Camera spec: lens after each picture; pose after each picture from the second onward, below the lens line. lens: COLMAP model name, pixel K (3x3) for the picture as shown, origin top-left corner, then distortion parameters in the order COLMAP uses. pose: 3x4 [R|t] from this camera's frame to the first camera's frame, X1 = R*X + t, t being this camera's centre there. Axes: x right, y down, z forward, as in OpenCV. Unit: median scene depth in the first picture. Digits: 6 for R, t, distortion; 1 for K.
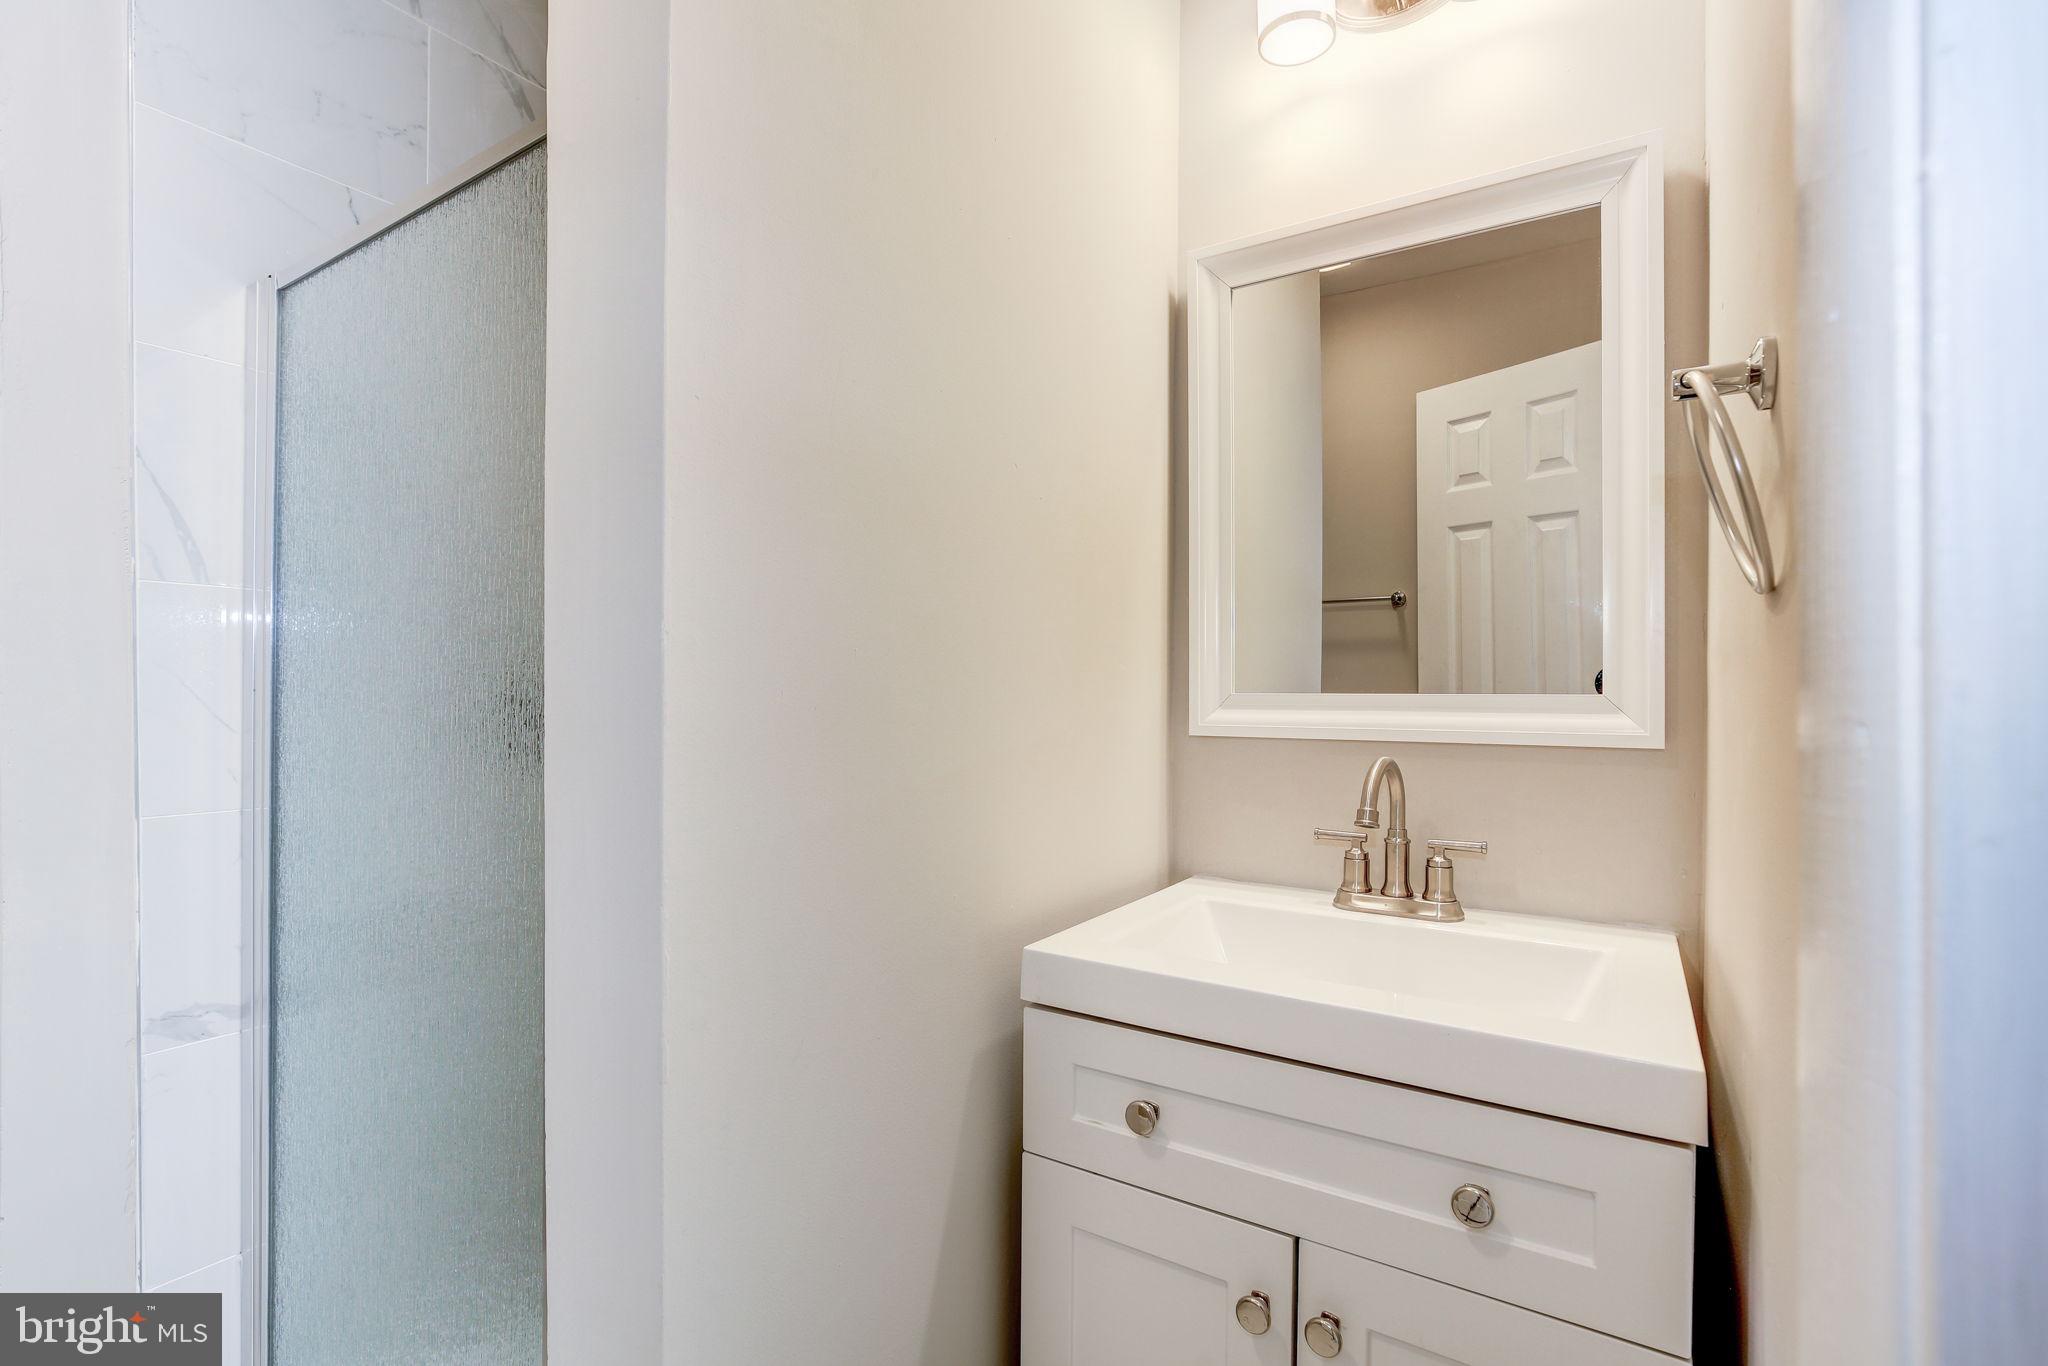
lens RADIAL K [[933.2, 0, 1037.6], [0, 933.2, 690.6], [0, 0, 1]] dist [-0.014110, 0.004216]
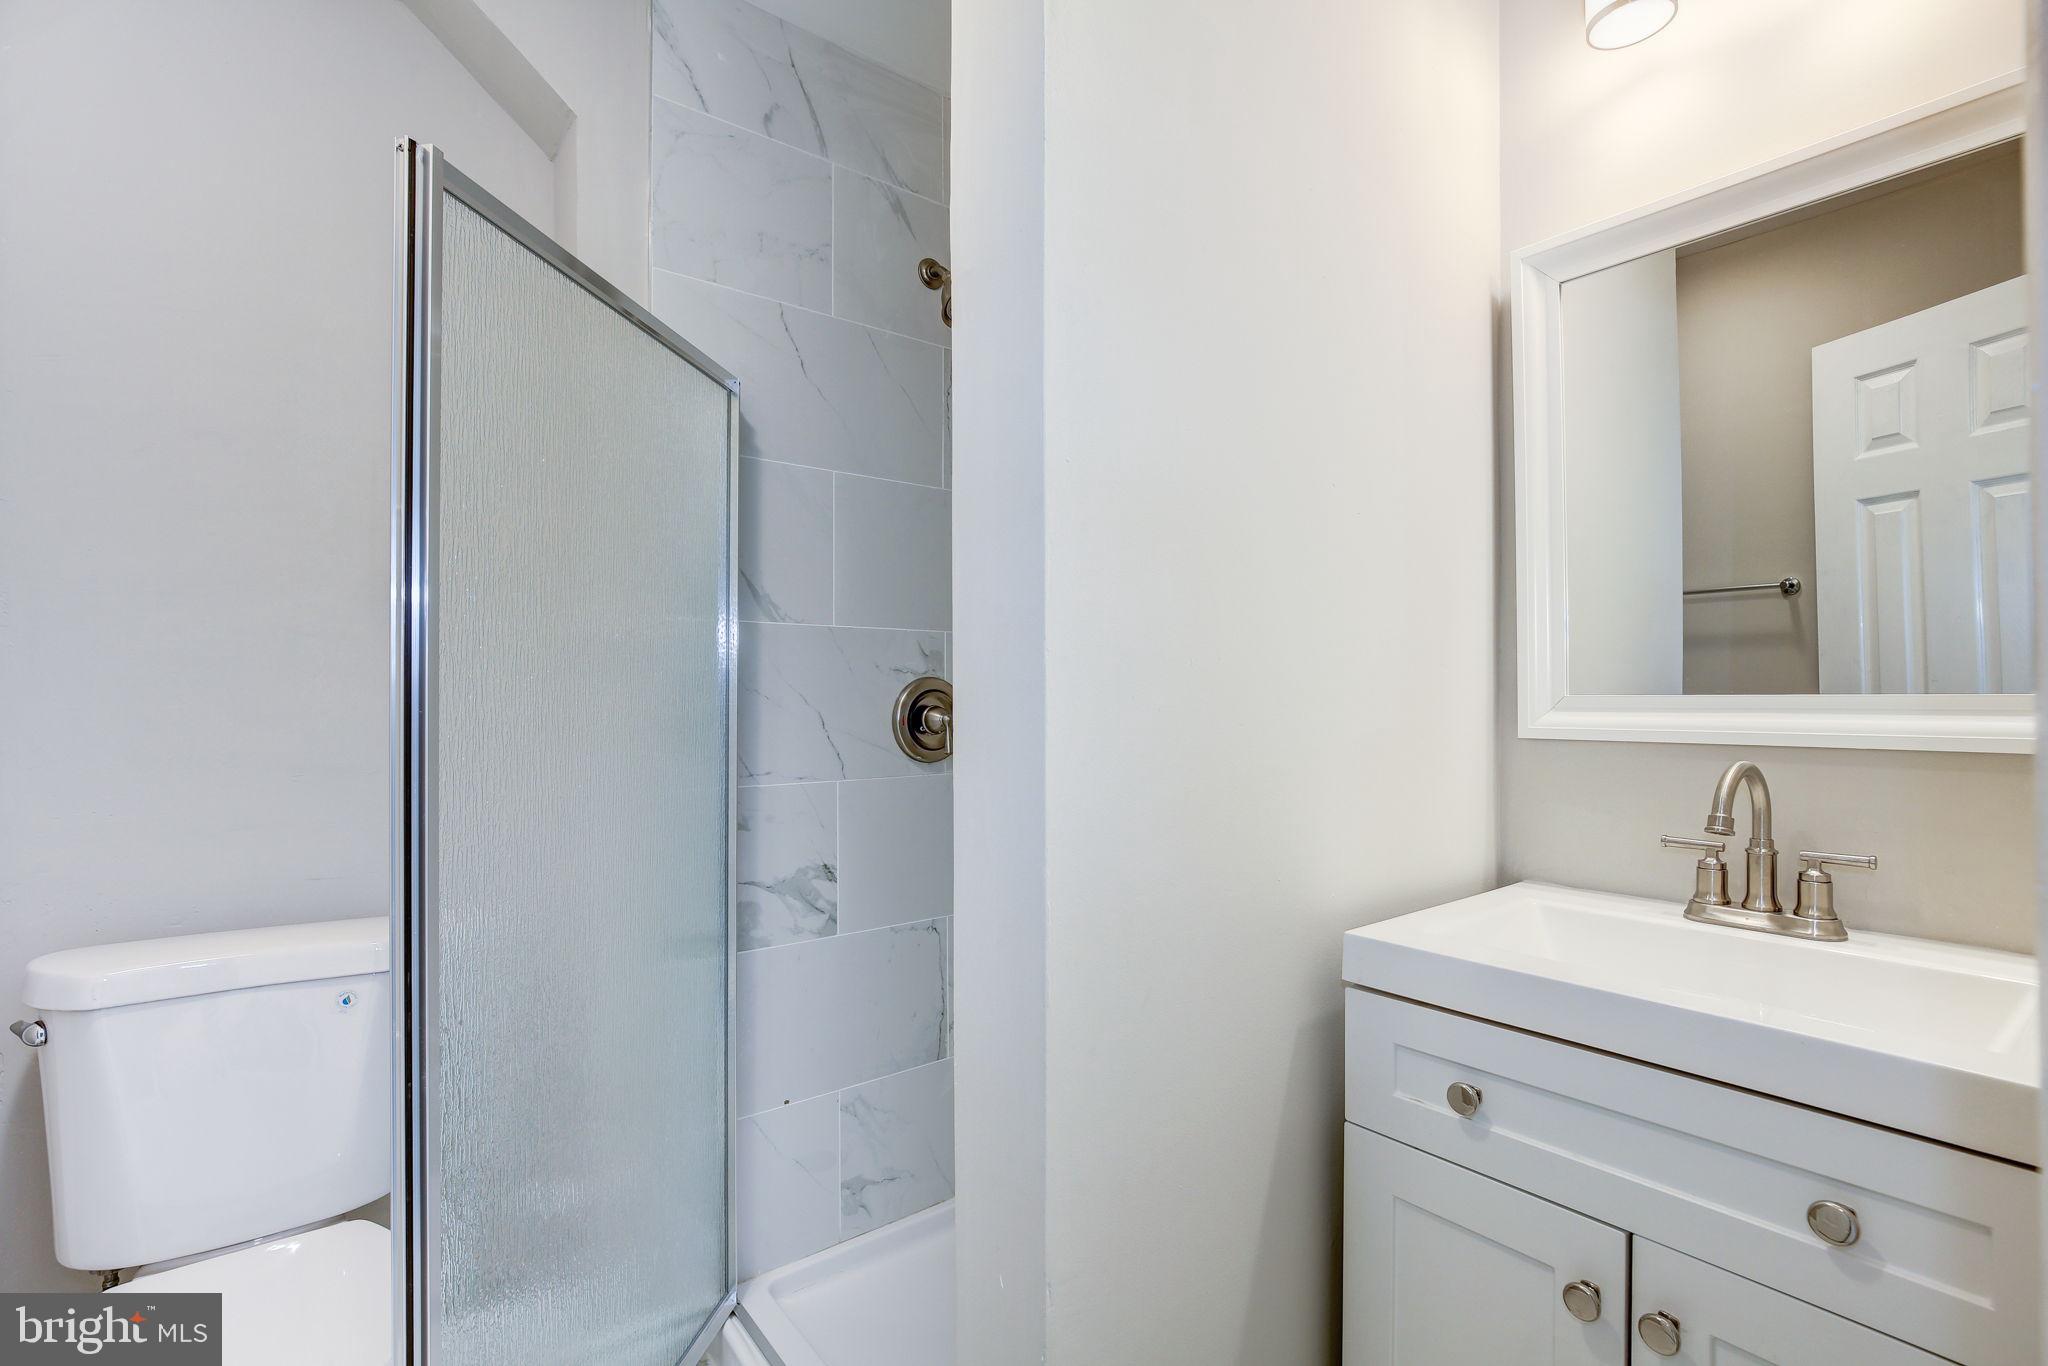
lens RADIAL K [[933.2, 0, 1037.6], [0, 933.2, 690.6], [0, 0, 1]] dist [-0.014110, 0.004216]
pose [[0.945866, -0.008905, -0.324435, 0.000821], [0.007413, 0.999956, -0.005832, -0.000450], [0.324473, 0.003112, 0.945890, -0.119124]]
